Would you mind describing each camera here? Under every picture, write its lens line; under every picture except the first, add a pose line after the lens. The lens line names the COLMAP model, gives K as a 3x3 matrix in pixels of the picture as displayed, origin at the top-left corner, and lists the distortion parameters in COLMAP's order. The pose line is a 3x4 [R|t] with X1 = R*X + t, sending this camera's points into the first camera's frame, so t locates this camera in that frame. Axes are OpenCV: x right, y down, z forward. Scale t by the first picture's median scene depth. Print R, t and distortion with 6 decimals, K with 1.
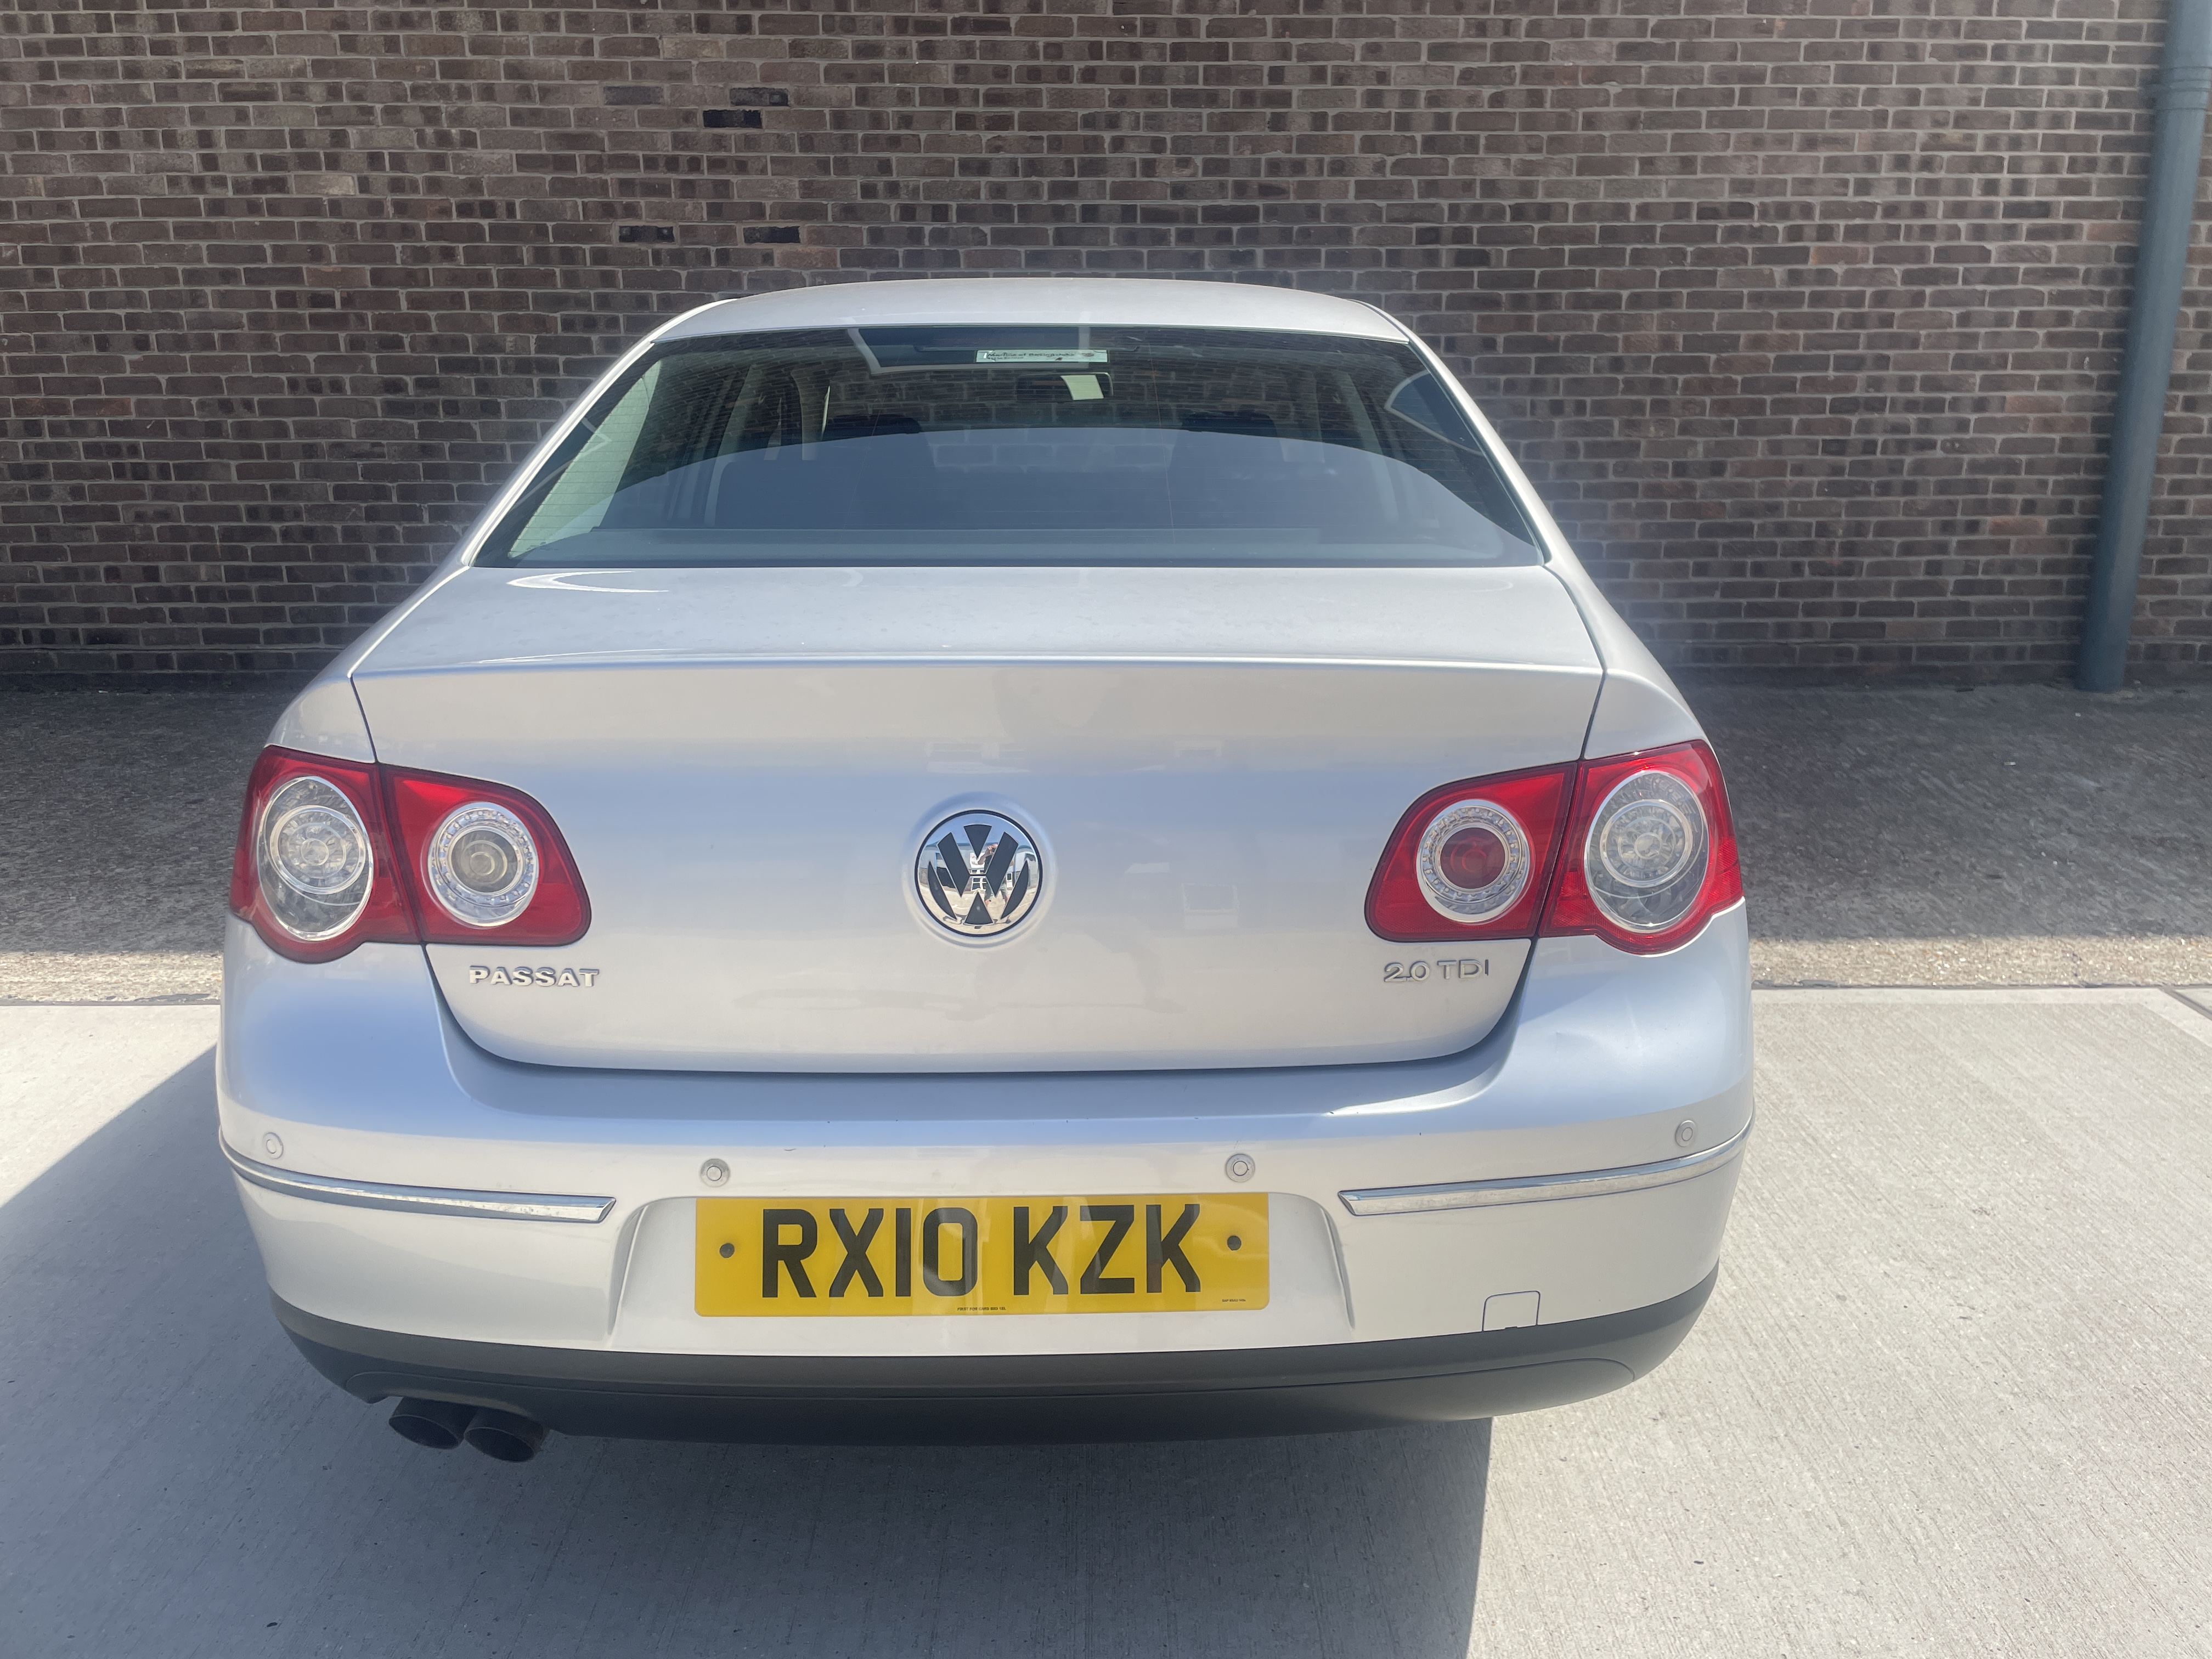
lens RADIAL K [[1672.7, 0, 1137.4], [0, 1672.7, 799.3], [0, 0, 1]] dist [0.088145, -0.117446]
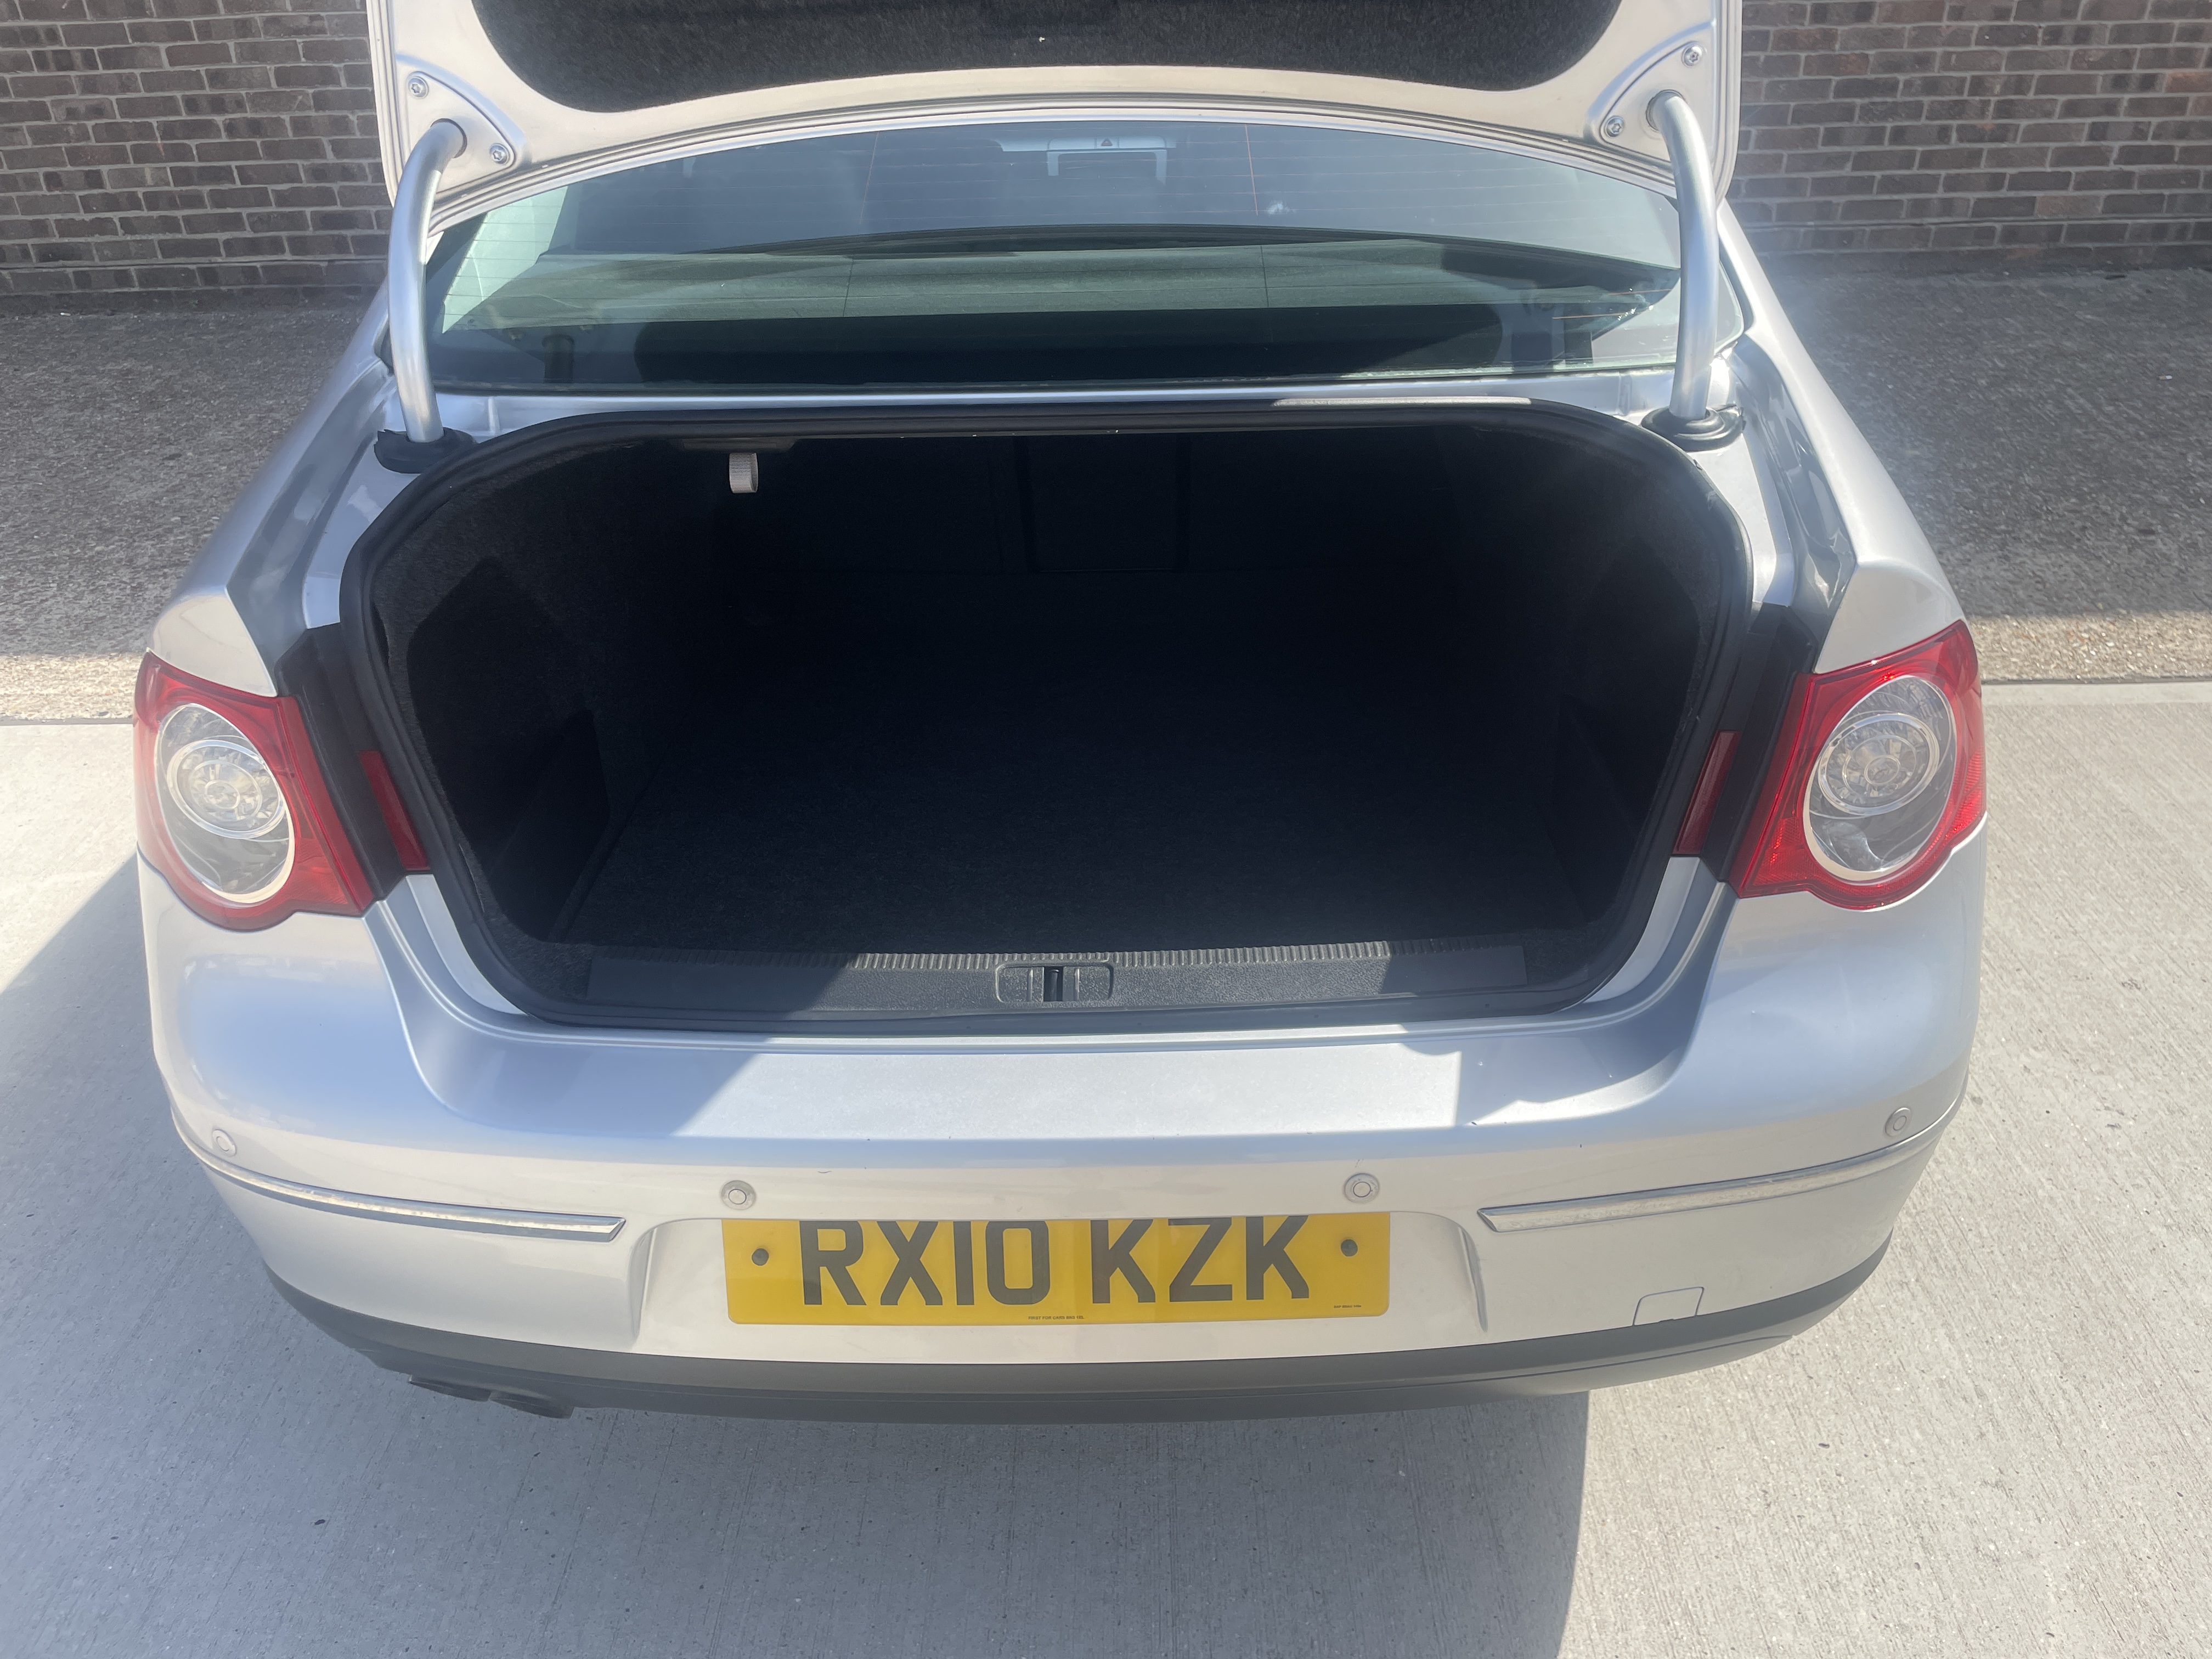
lens RADIAL K [[1672.7, 0, 1128.6], [0, 1672.7, 810.2], [0, 0, 1]] dist [0.088145, -0.117446]
pose [[0.999561, -0.007431, -0.028687, -0.020457], [0.014844, 0.963398, 0.267664, -0.131668], [0.025648, -0.267972, 0.963085, 0.170449]]
